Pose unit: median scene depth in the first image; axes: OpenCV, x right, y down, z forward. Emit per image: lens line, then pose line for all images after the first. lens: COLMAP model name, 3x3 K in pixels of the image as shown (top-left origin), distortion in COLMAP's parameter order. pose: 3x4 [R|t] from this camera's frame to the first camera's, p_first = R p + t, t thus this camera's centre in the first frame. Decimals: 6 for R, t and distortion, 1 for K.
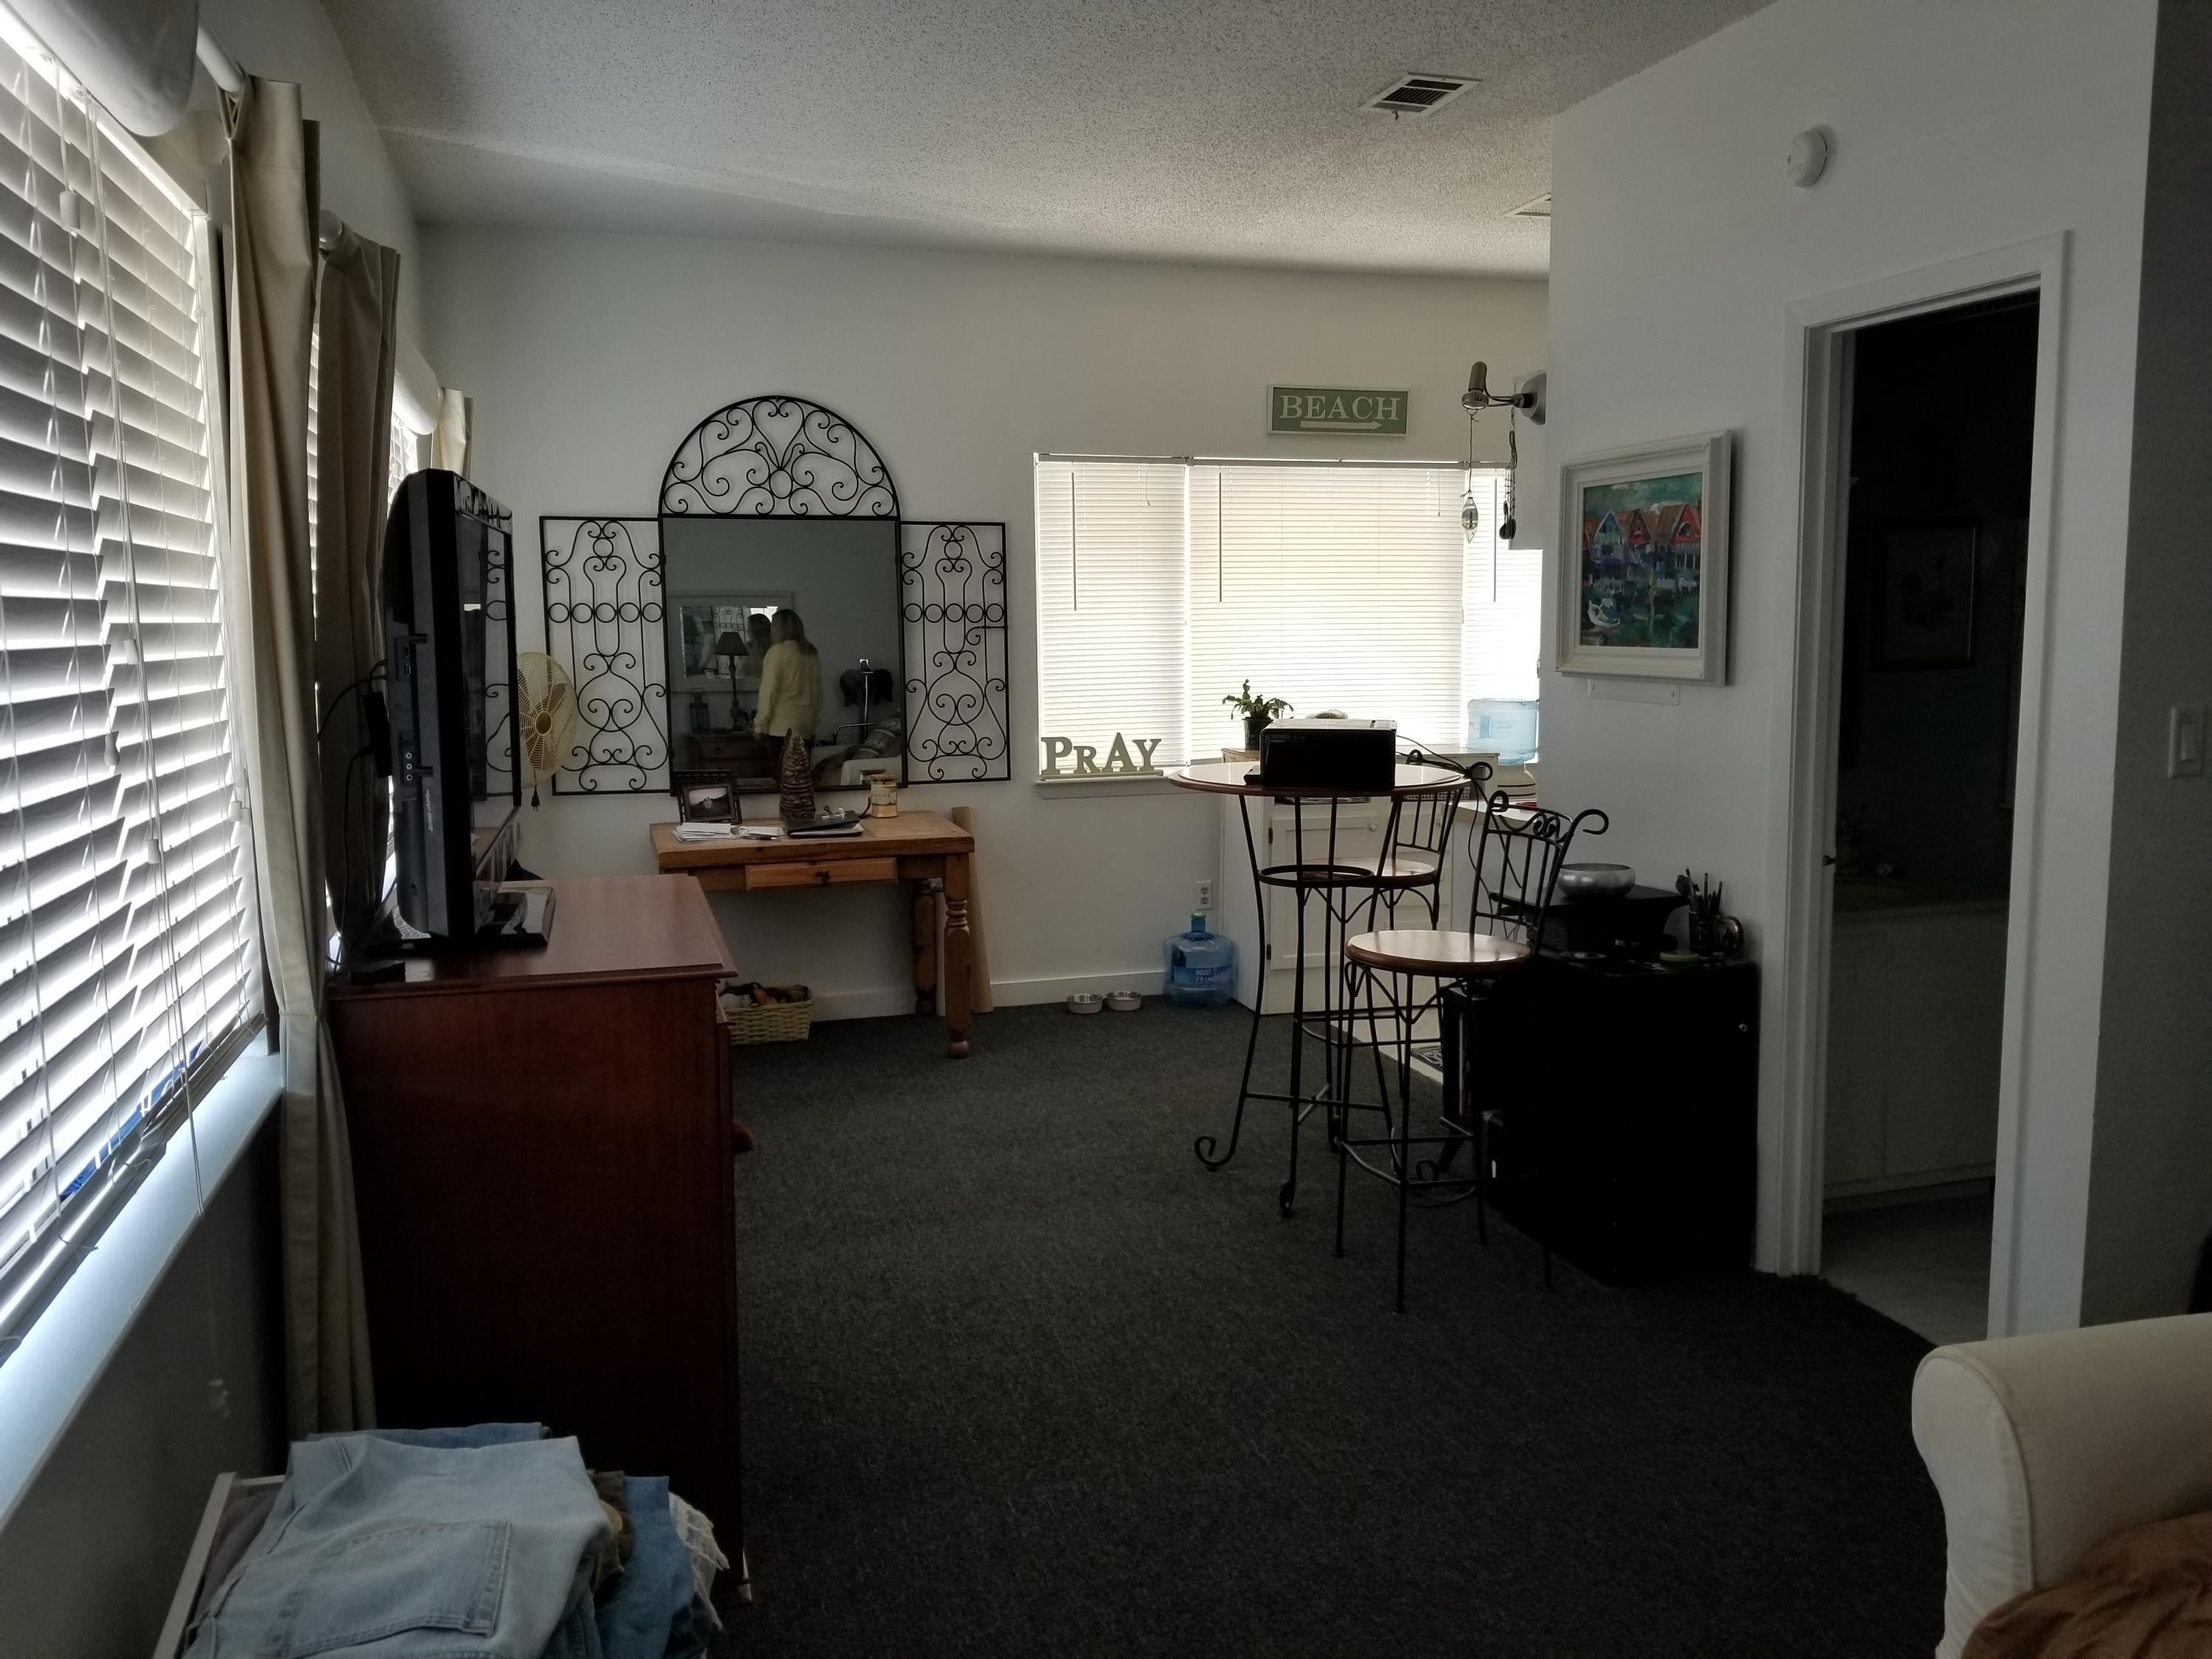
lens RADIAL K [[1732.0, 0, 1112.3], [0, 1732.0, 805.6], [0, 0, 1]] dist [0.042511, -0.065653]
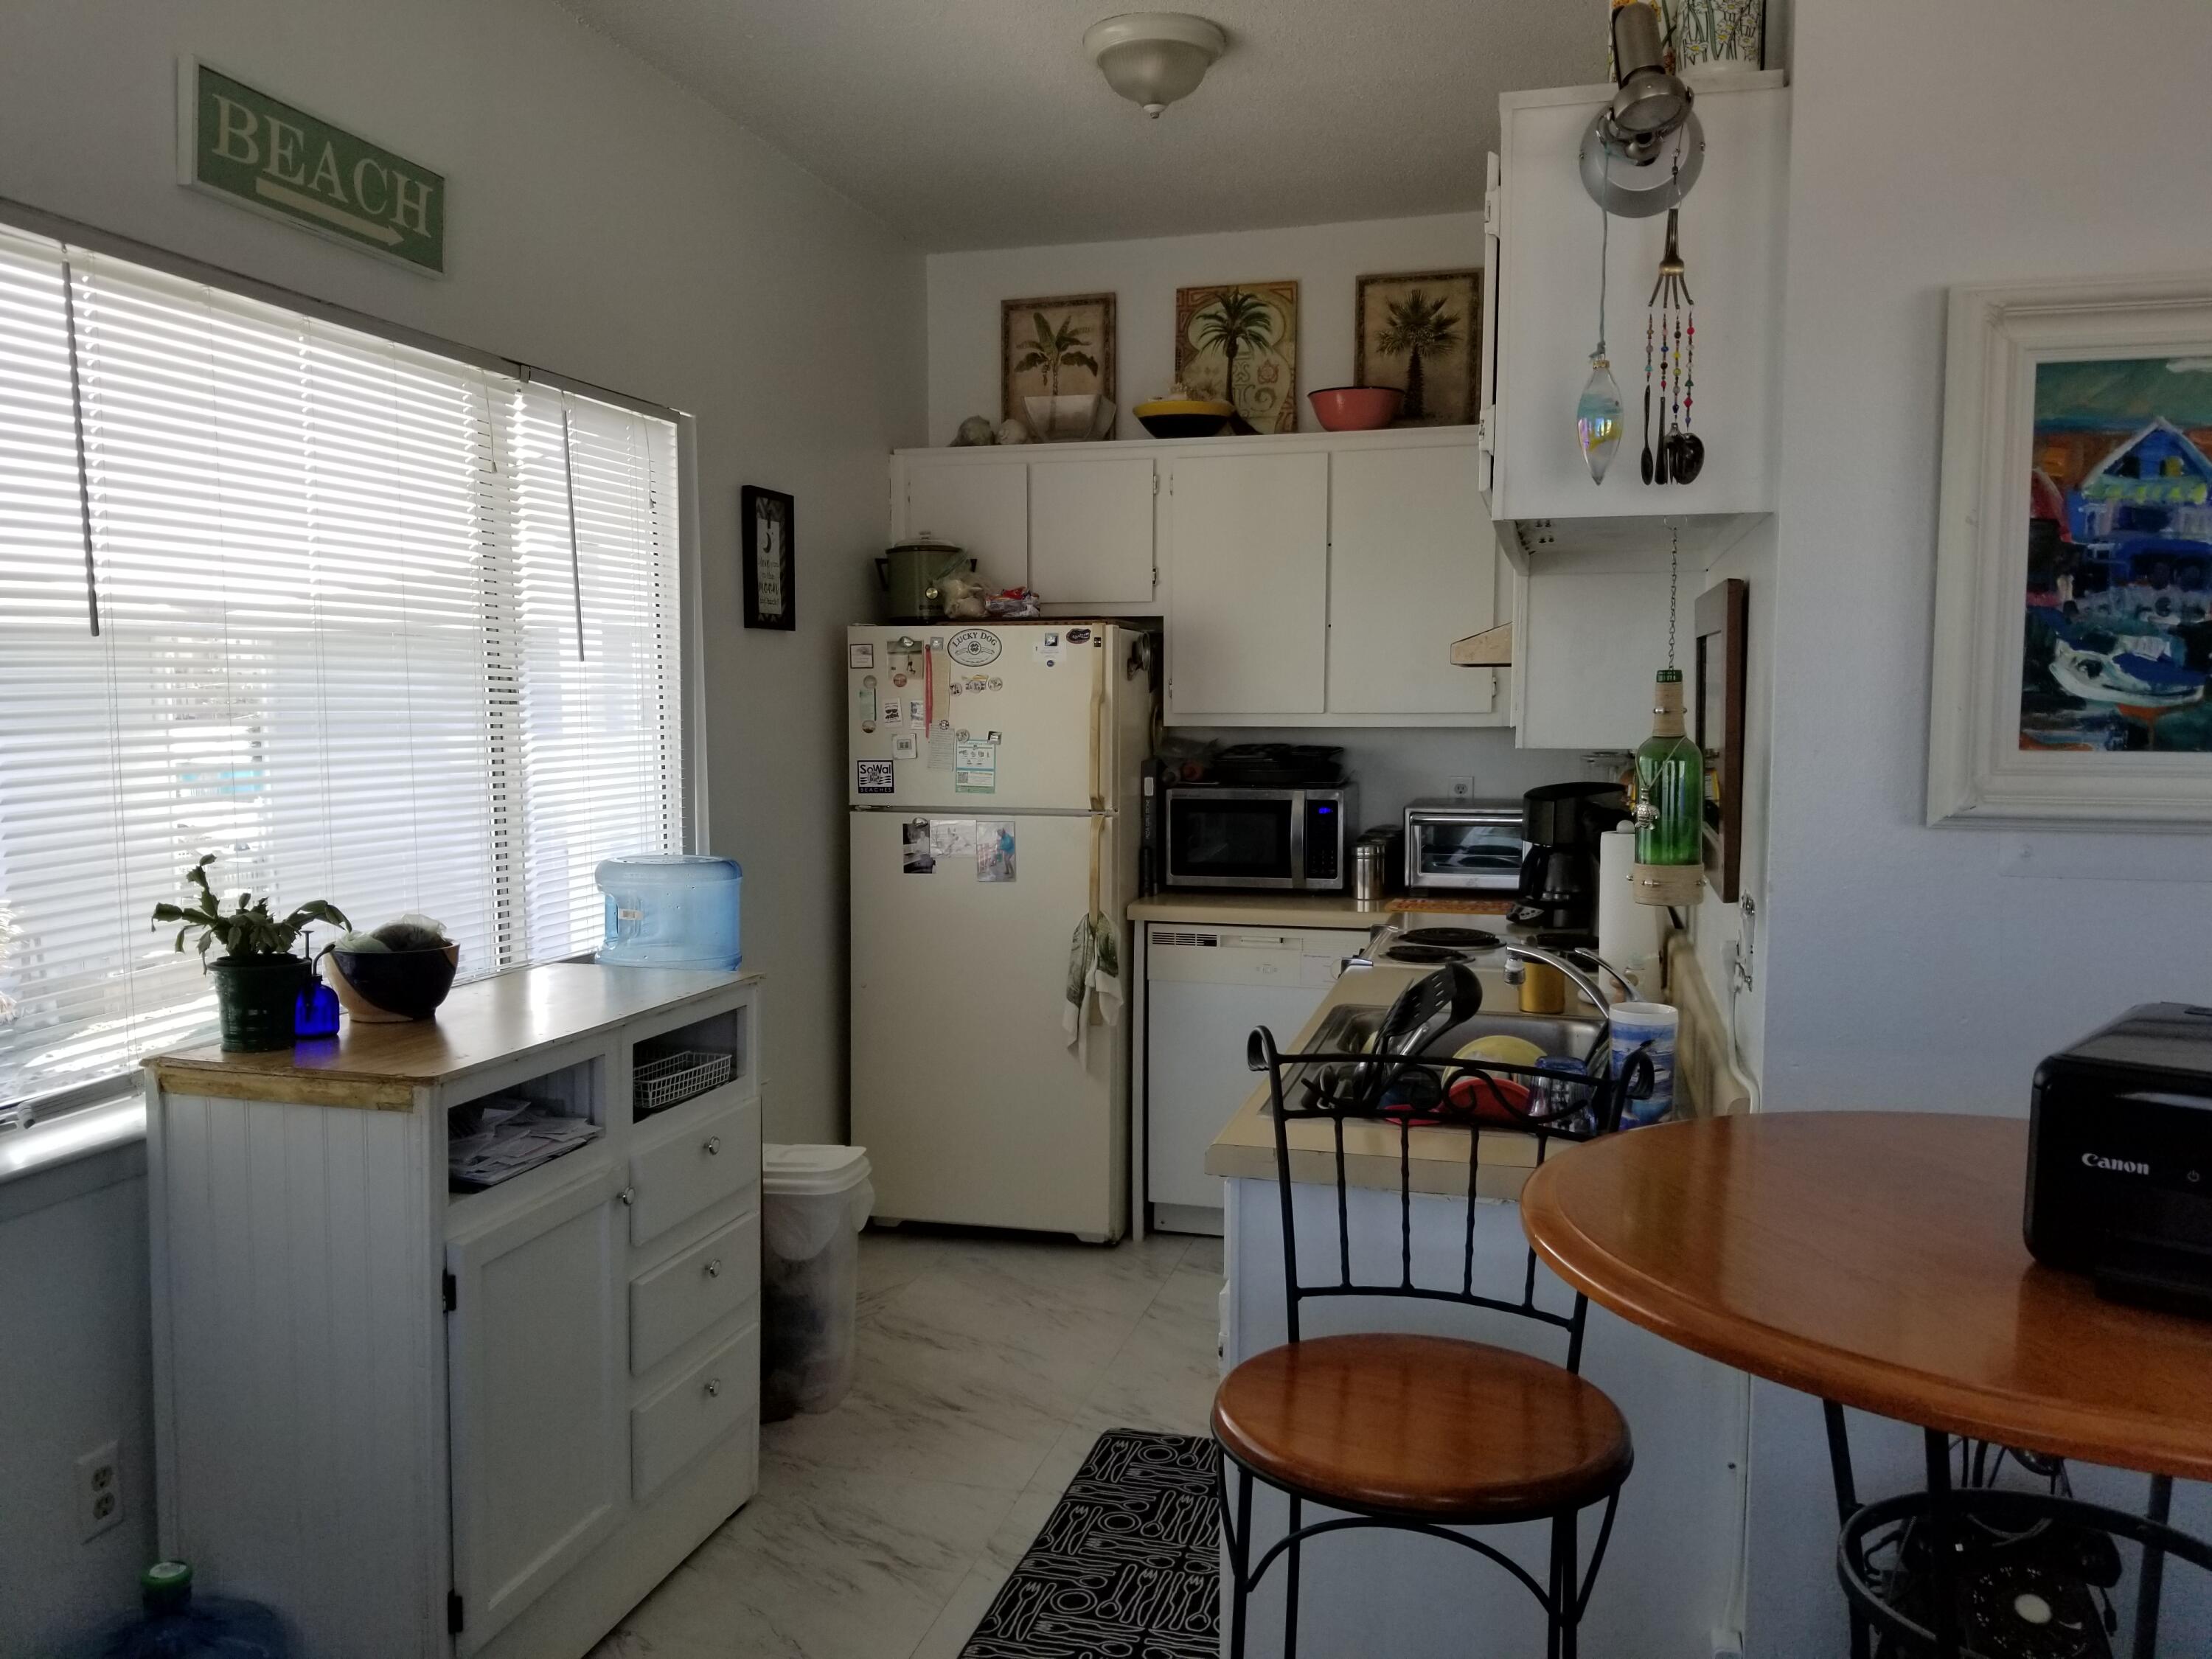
lens RADIAL K [[1732.0, 0, 1112.3], [0, 1732.0, 805.6], [0, 0, 1]] dist [0.042511, -0.065653]
pose [[0.525079, -0.049509, 0.849612, -0.129208], [0.089195, 0.996010, 0.002916, -0.067224], [-0.846366, 0.074250, 0.527400, 0.652090]]
